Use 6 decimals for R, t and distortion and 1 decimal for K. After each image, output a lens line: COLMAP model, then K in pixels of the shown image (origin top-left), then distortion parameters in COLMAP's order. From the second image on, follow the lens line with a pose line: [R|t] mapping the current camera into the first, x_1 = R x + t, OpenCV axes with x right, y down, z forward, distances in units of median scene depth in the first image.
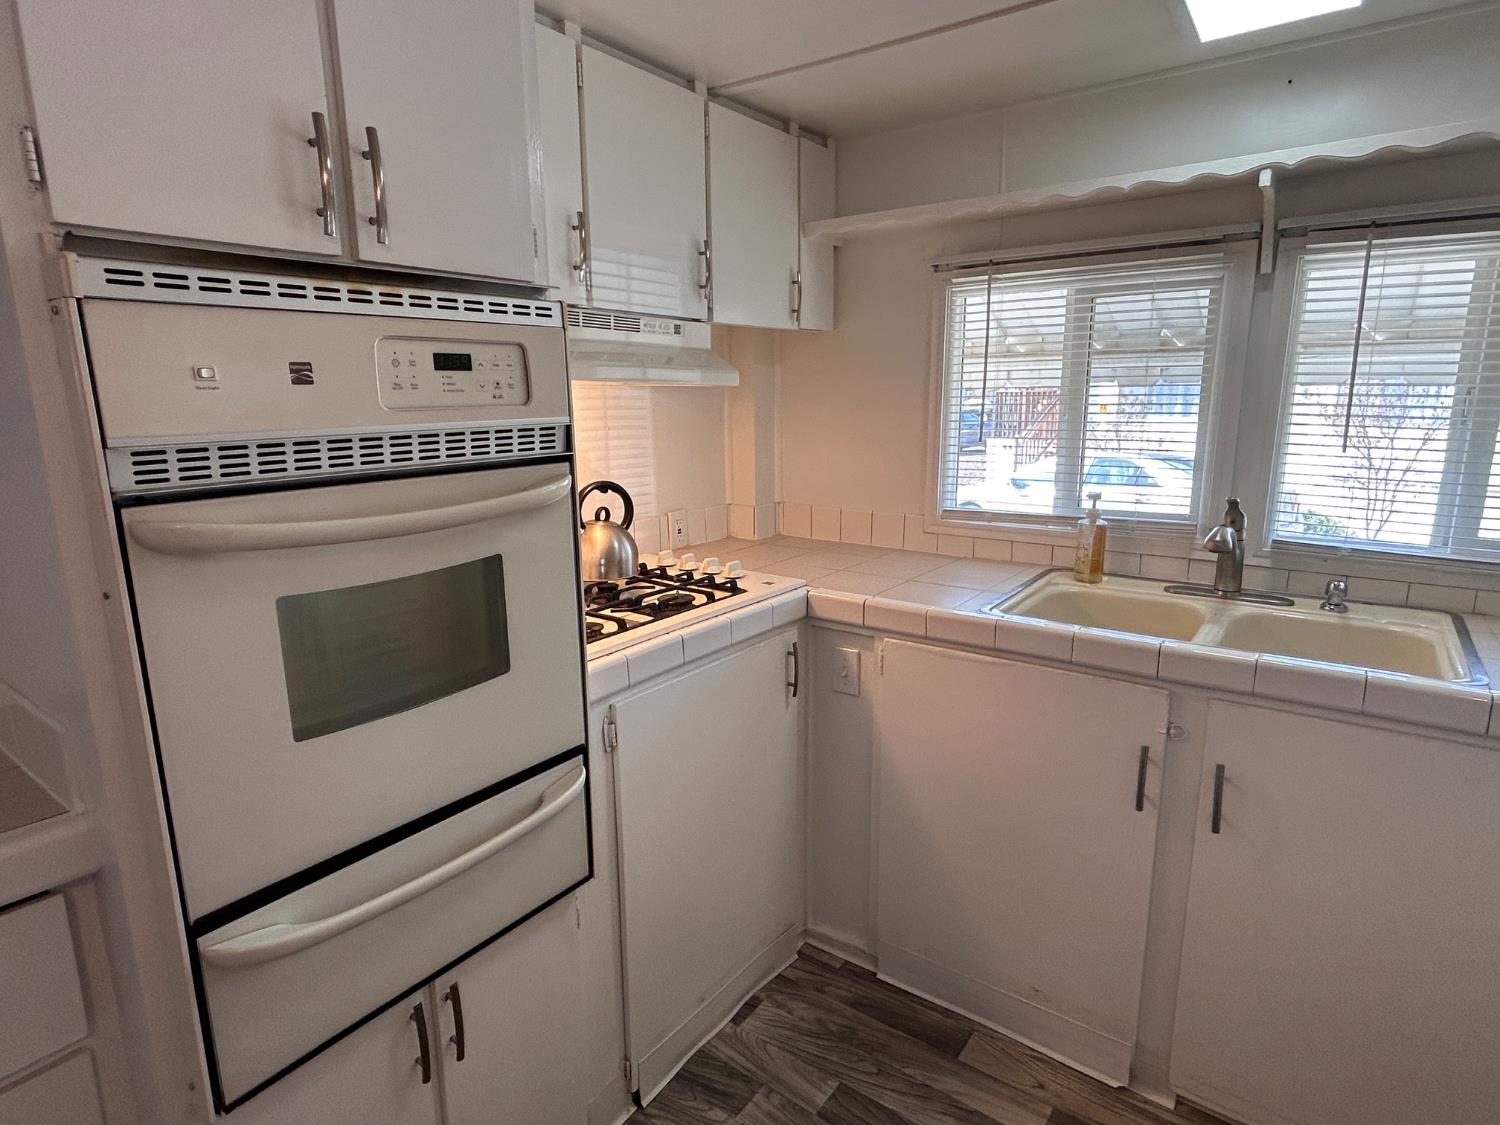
lens RADIAL K [[837.1, 0, 749.5], [0, 837.1, 563.5], [0, 0, 1]] dist [-0.007200, 0.005122]
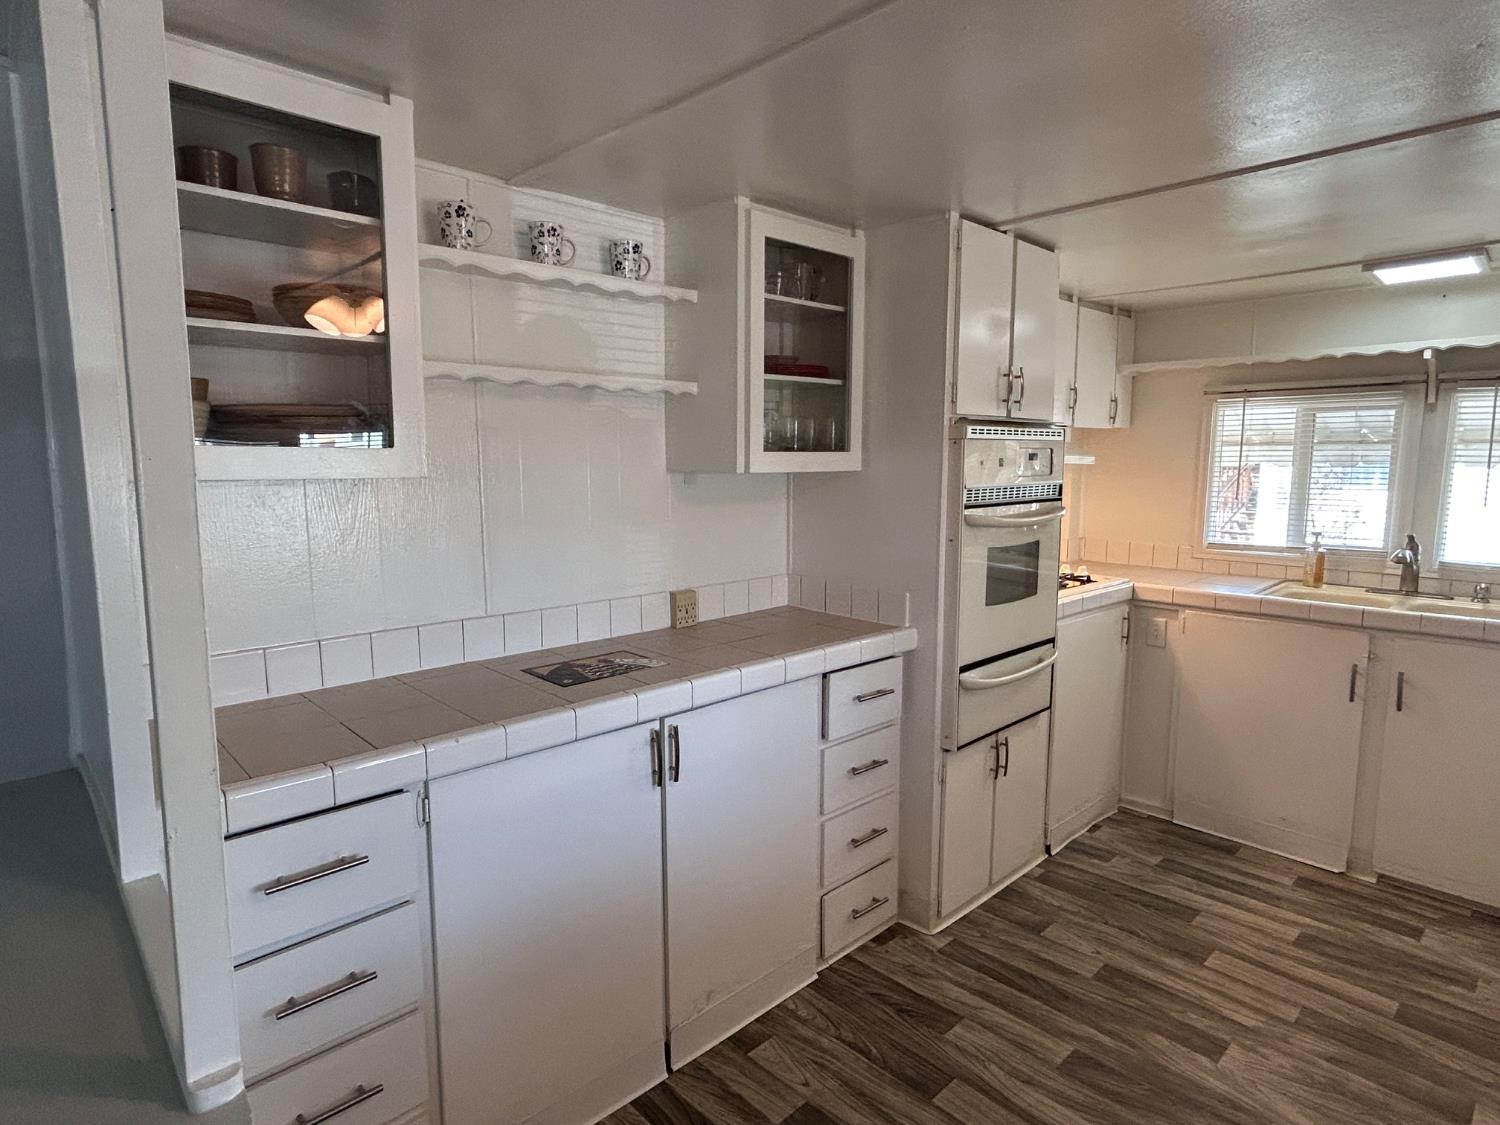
lens RADIAL K [[837.1, 0, 746.5], [0, 837.1, 560.6], [0, 0, 1]] dist [-0.007200, 0.005122]
pose [[0.984068, 0.031935, -0.174899, -0.426871], [-0.045624, 0.996153, -0.074814, 0.155506], [0.171837, 0.081602, 0.981740, -0.845492]]
